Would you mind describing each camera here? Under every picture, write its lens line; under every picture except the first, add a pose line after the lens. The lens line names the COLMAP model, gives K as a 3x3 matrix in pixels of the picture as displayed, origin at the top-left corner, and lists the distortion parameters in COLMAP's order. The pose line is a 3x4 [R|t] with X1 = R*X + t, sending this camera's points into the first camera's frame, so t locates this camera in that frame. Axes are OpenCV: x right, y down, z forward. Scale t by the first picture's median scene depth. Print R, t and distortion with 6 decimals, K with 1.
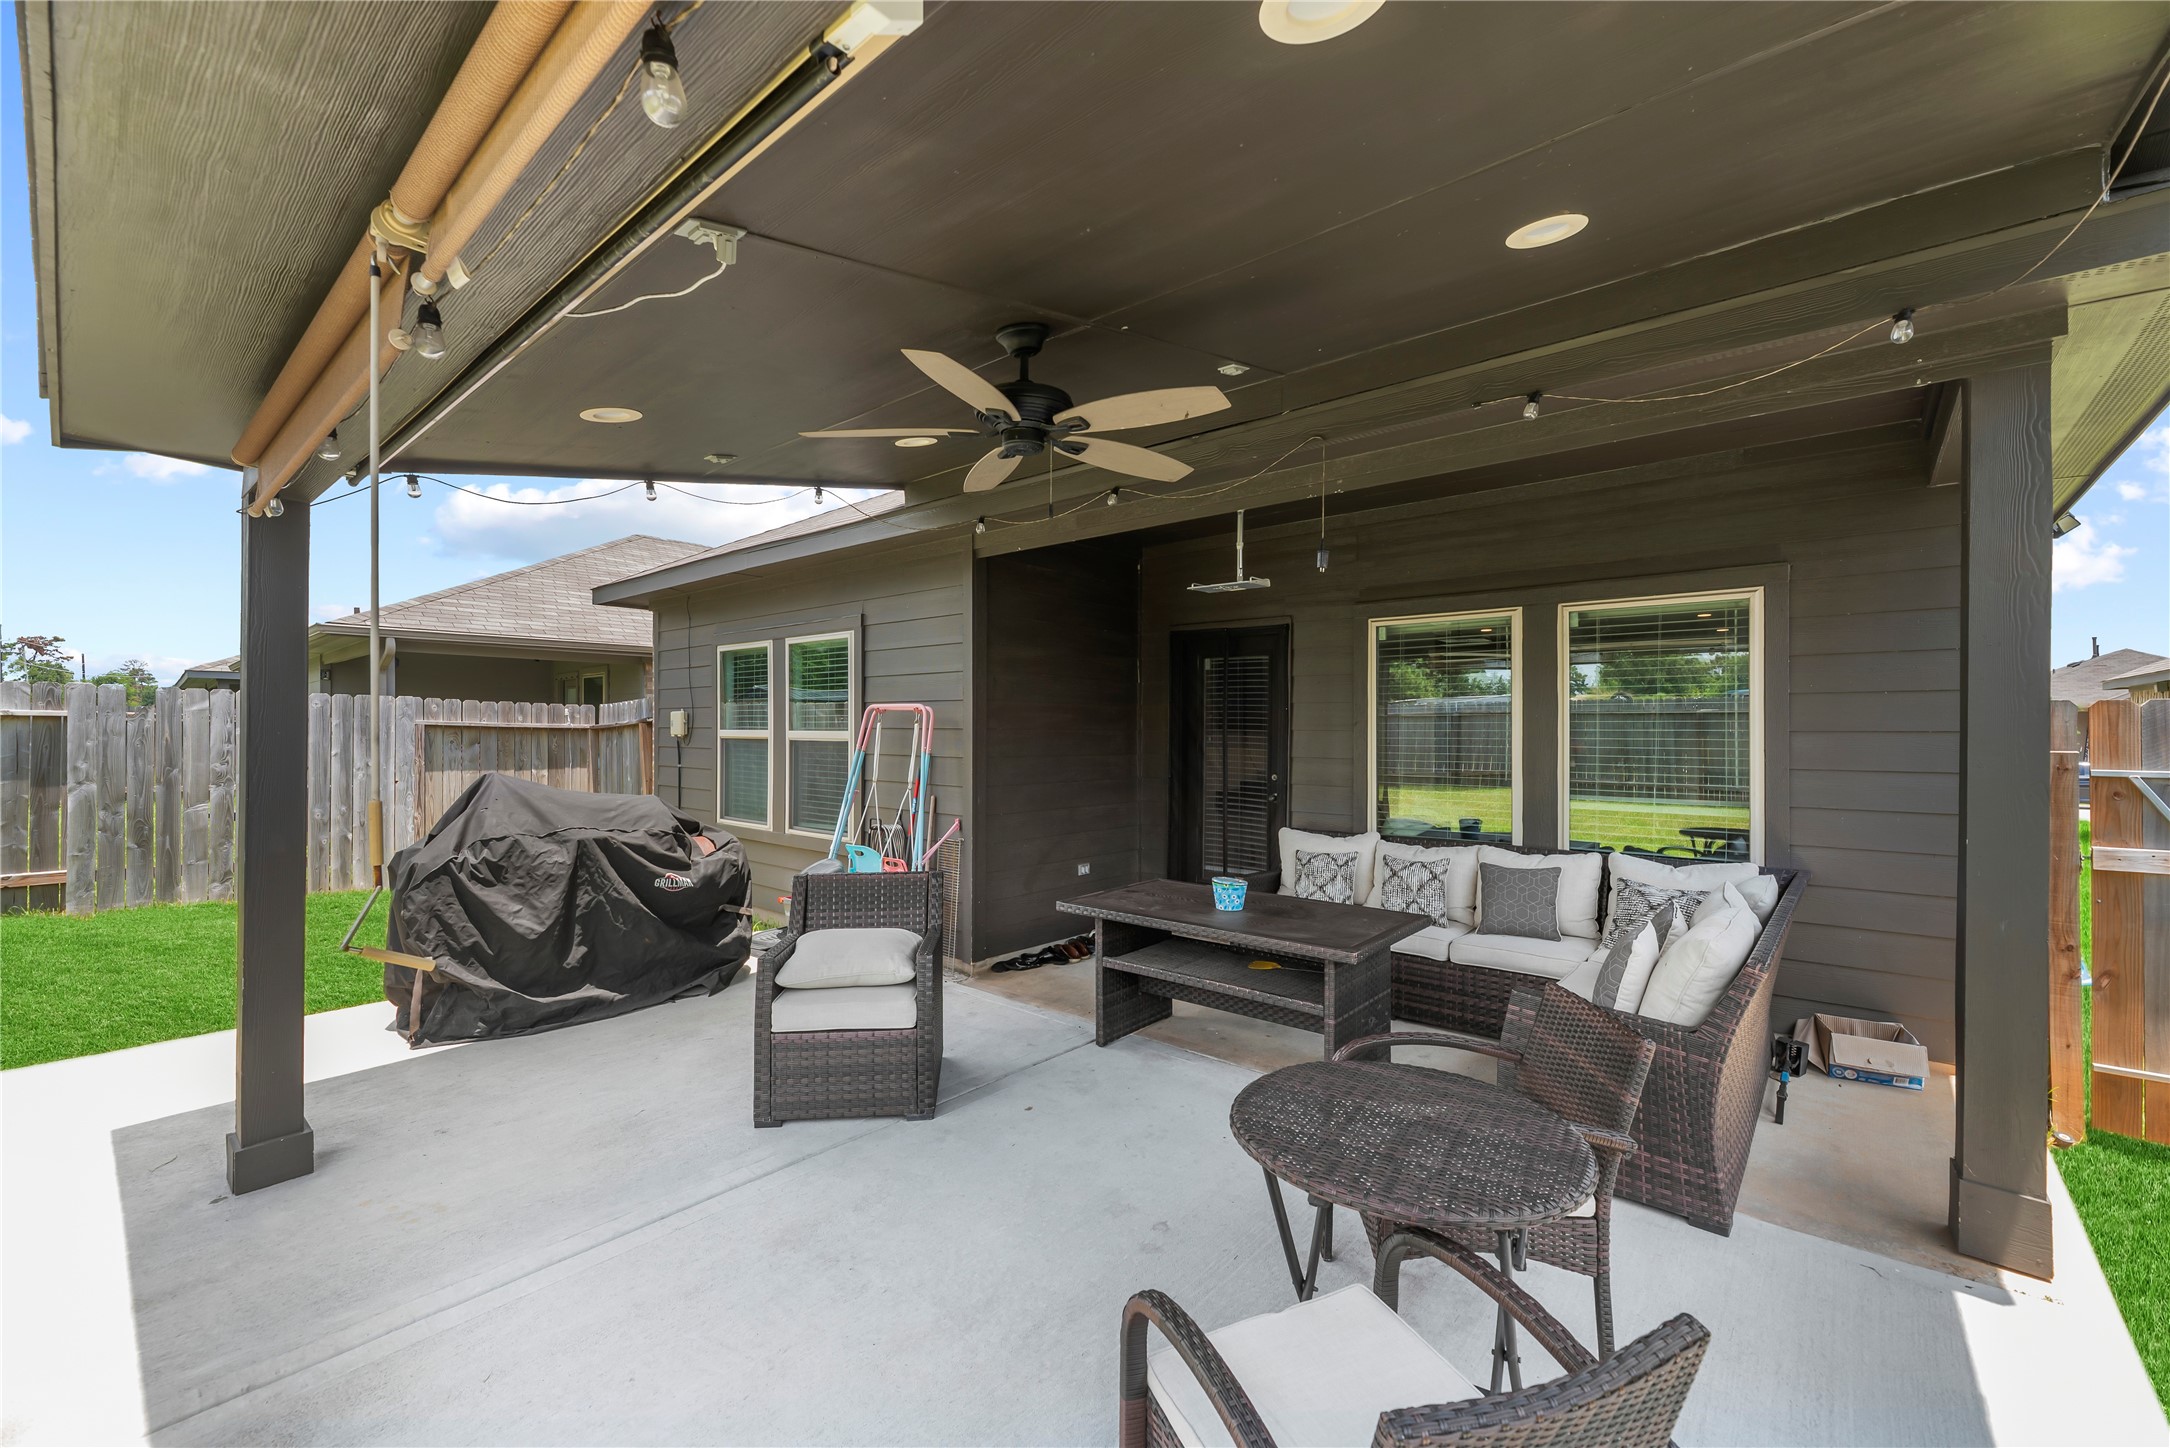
lens RADIAL K [[878.4, 0, 1085.0], [0, 878.4, 724.0], [0, 0, 1]] dist [-0.001272, -0.005452]
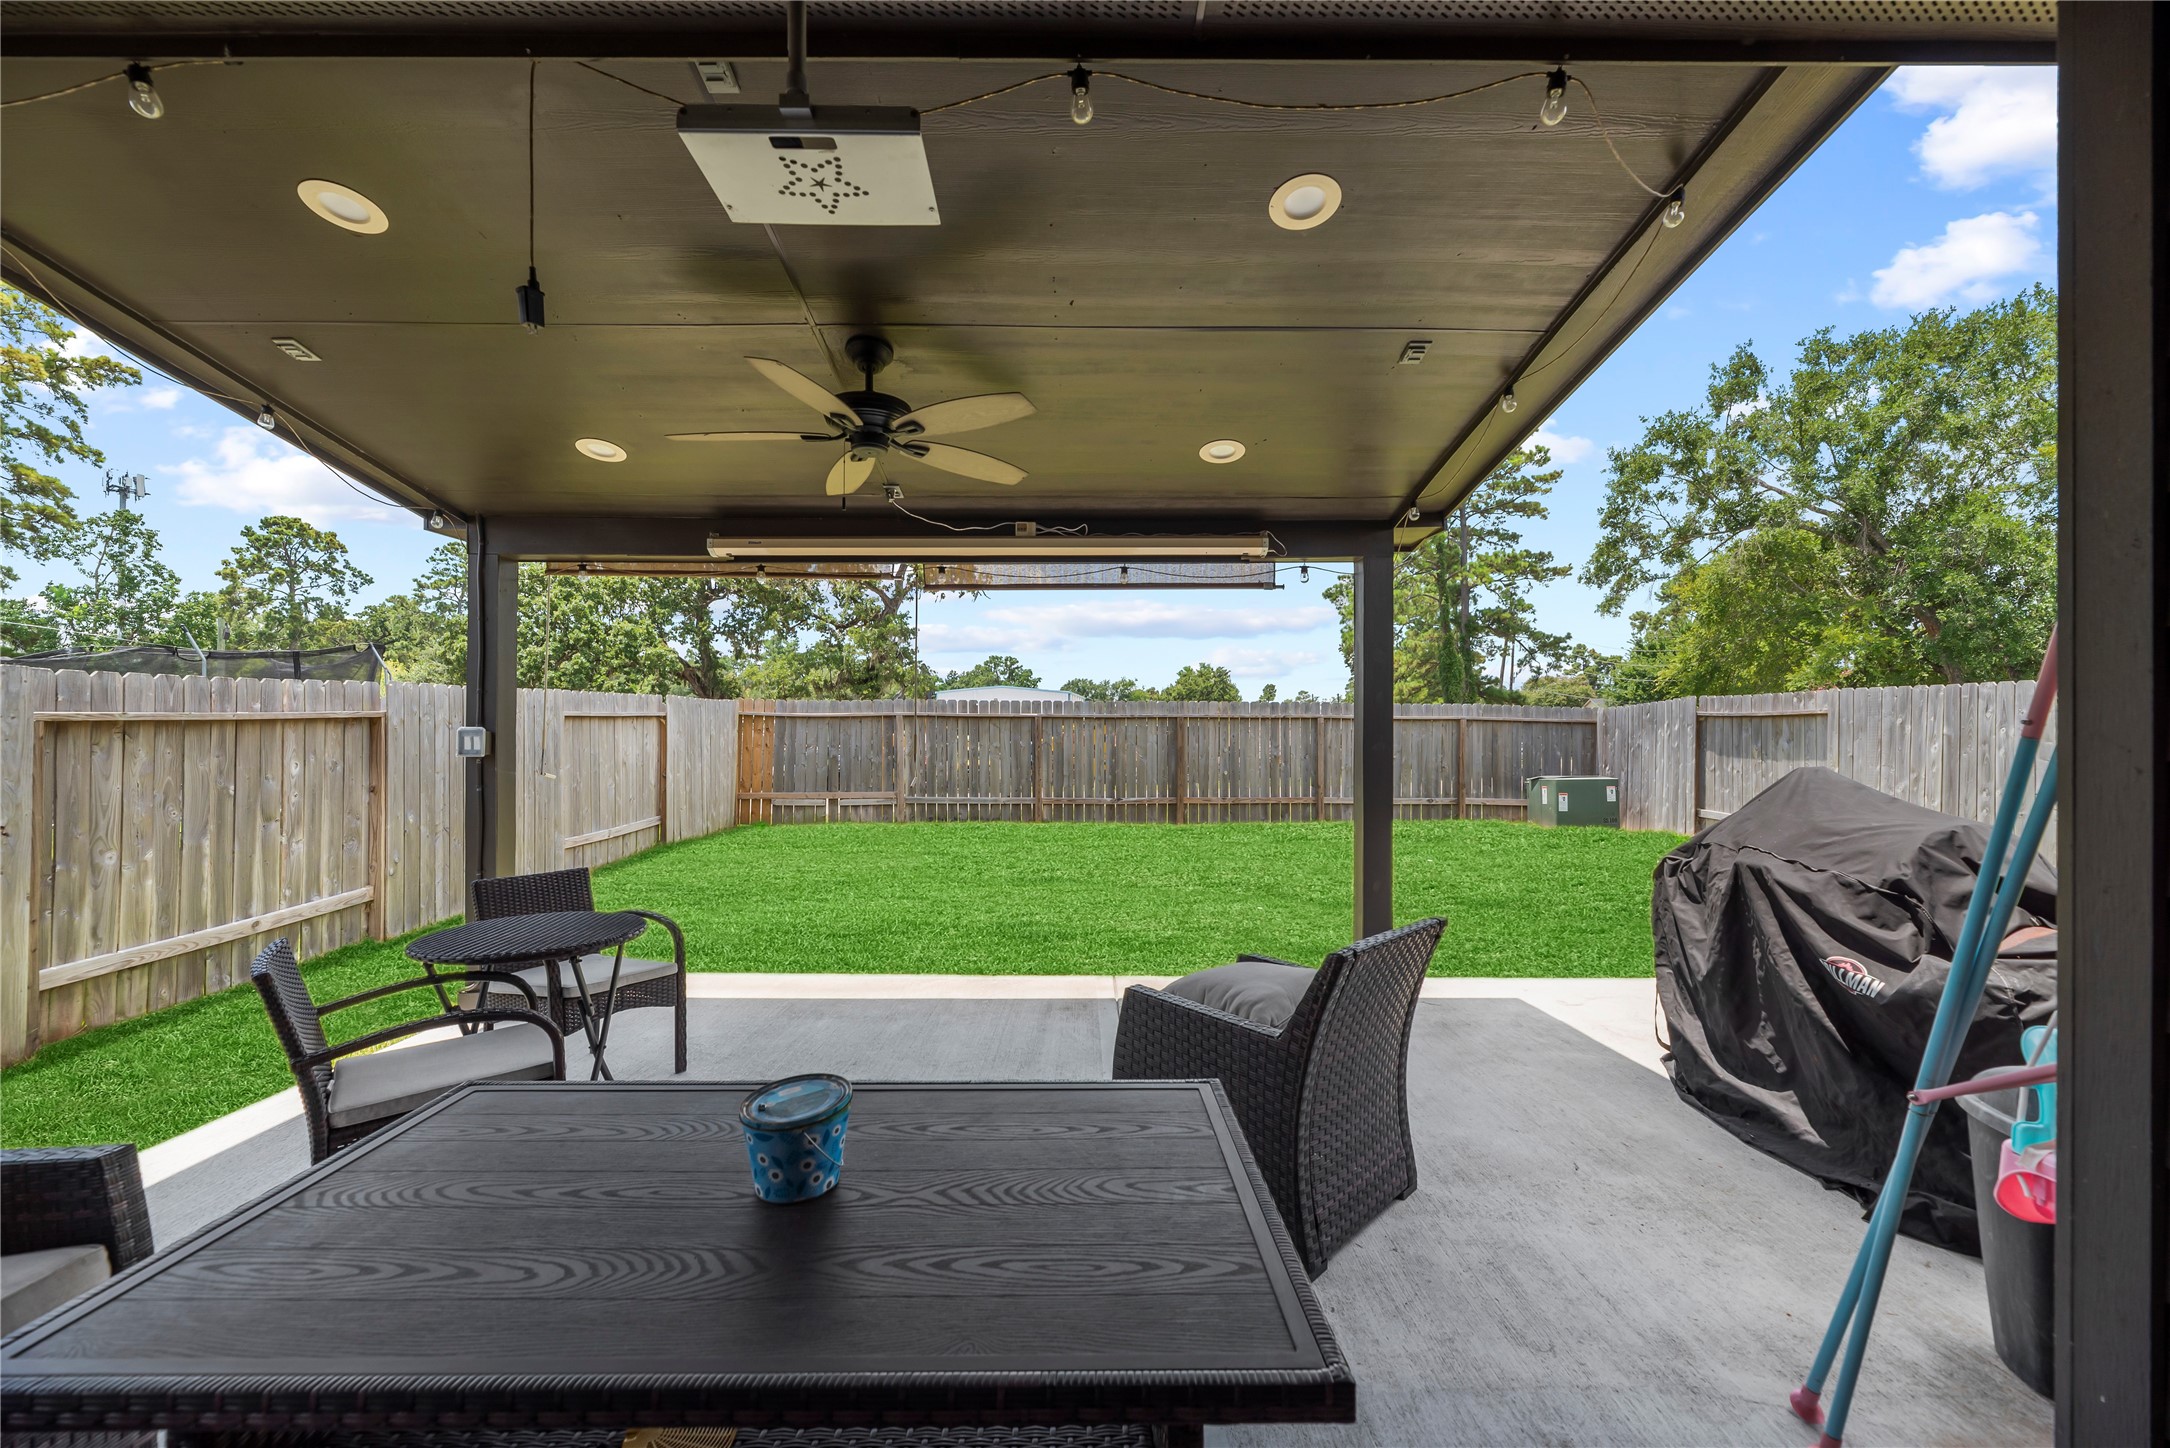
lens RADIAL K [[878.4, 0, 1085.0], [0, 878.4, 724.0], [0, 0, 1]] dist [-0.001272, -0.005452]
pose [[-0.740536, -0.017318, -0.671794, 0.257534], [-0.005617, 0.999792, -0.019582, 0.036996], [0.671994, -0.010728, -0.740479, 1.115814]]
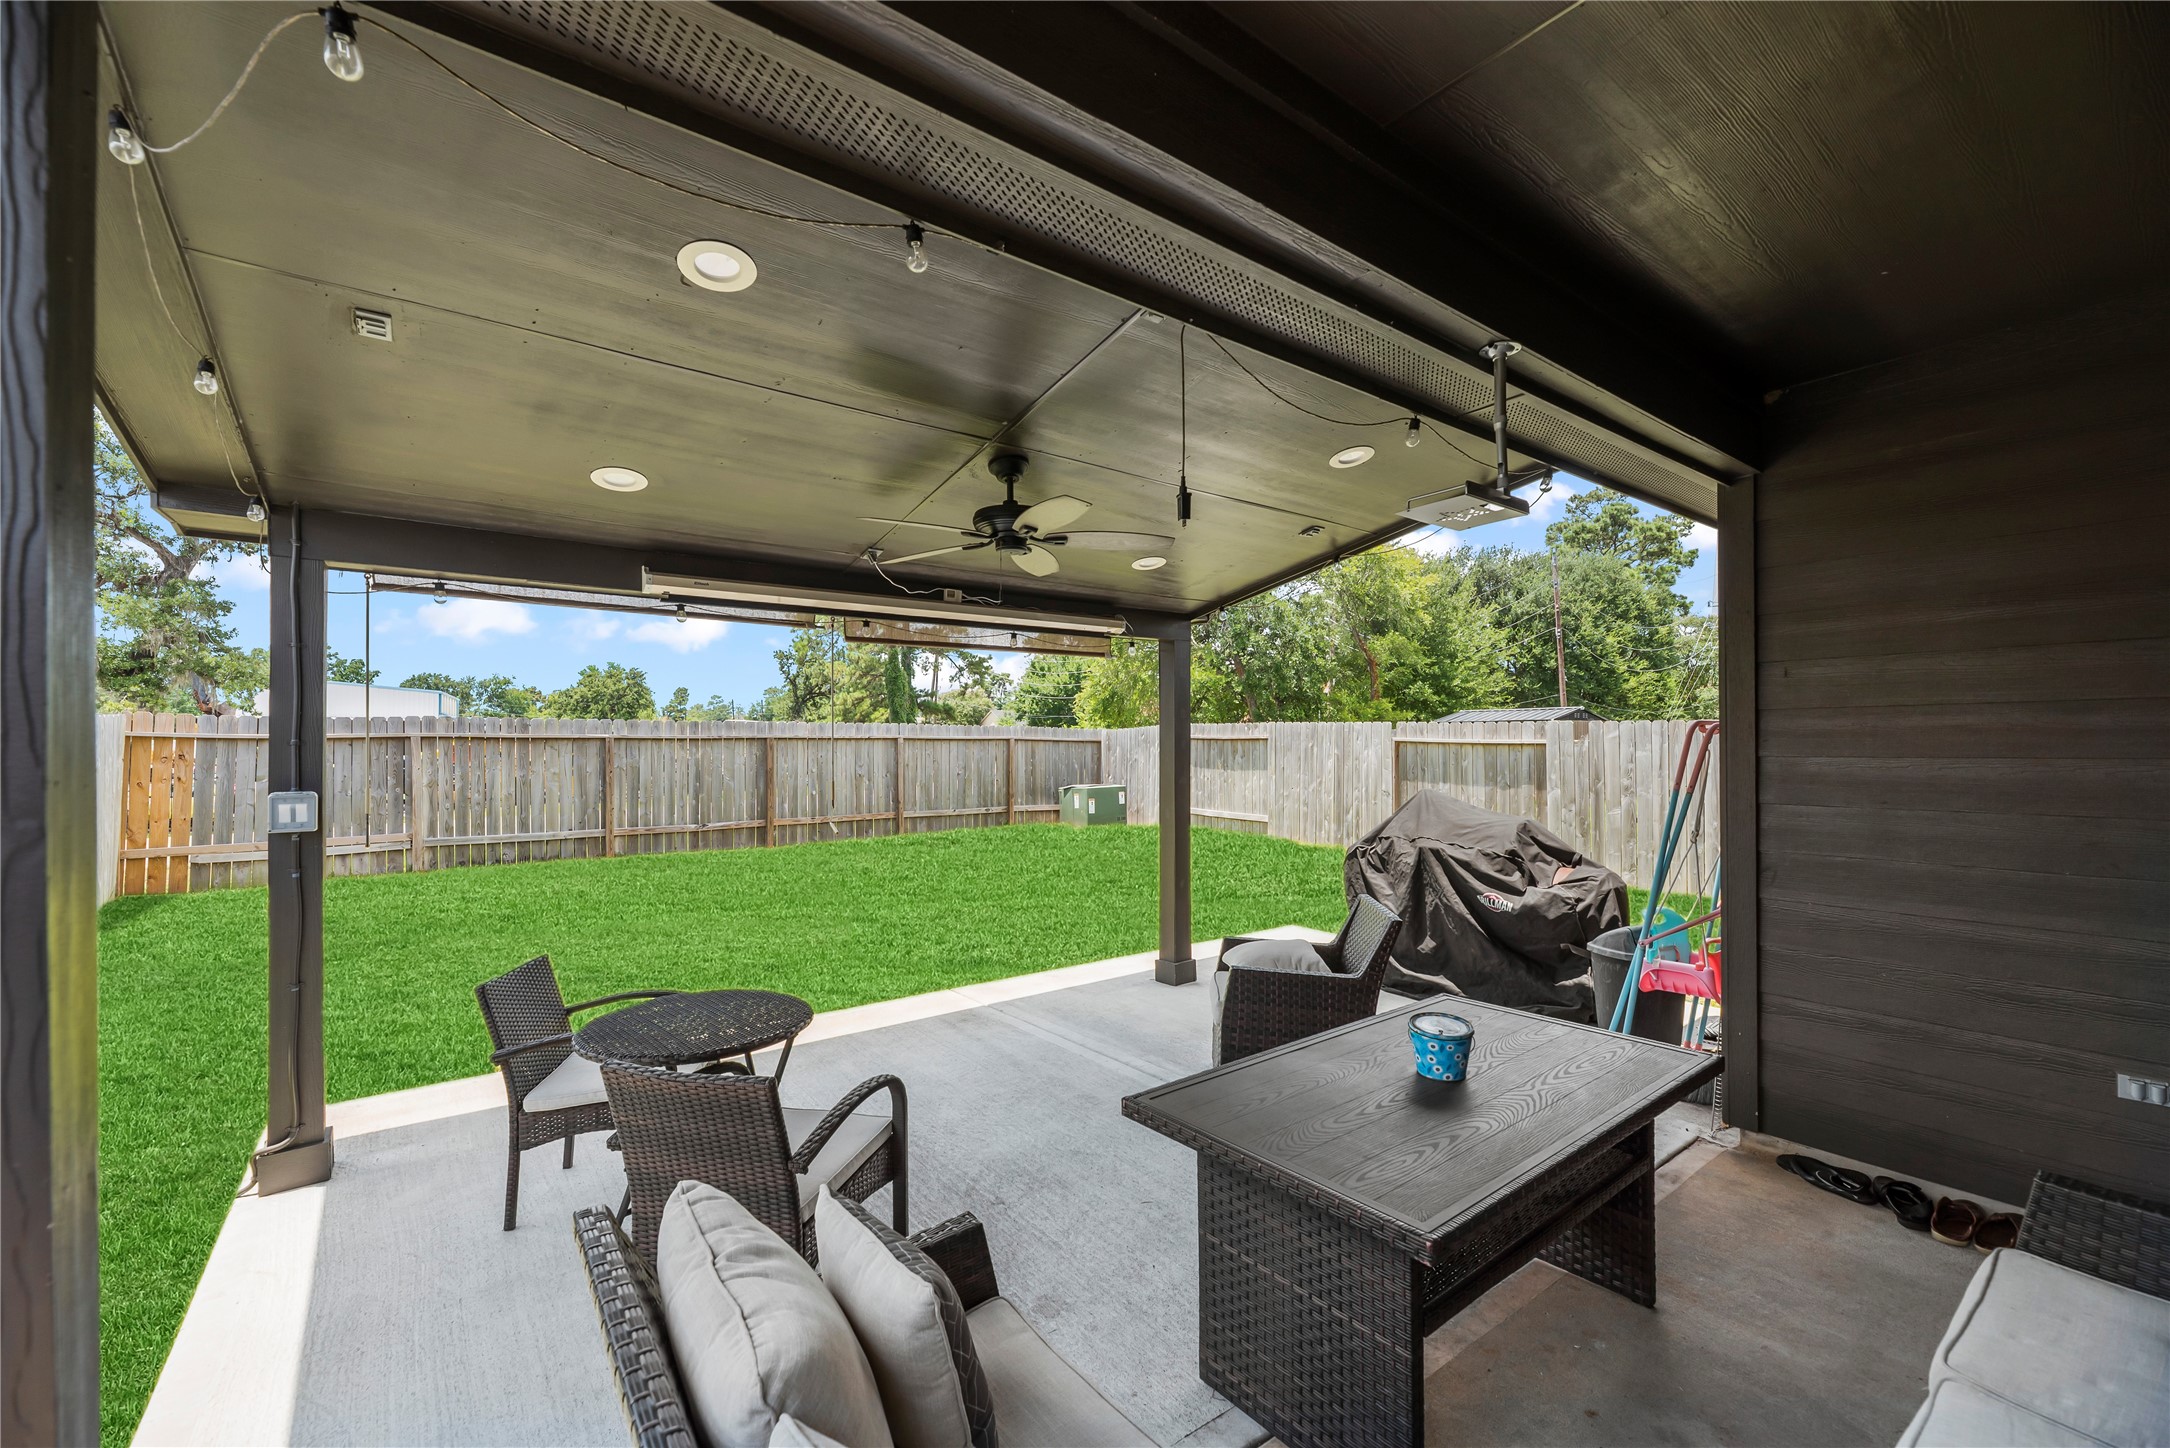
lens RADIAL K [[878.4, 0, 1085.0], [0, 878.4, 724.0], [0, 0, 1]] dist [-0.001272, -0.005452]
pose [[-0.187372, -0.025834, -0.981949, 0.666298], [0.003930, 0.999626, -0.027048, -0.005876], [0.982281, -0.008927, -0.187201, 0.740341]]
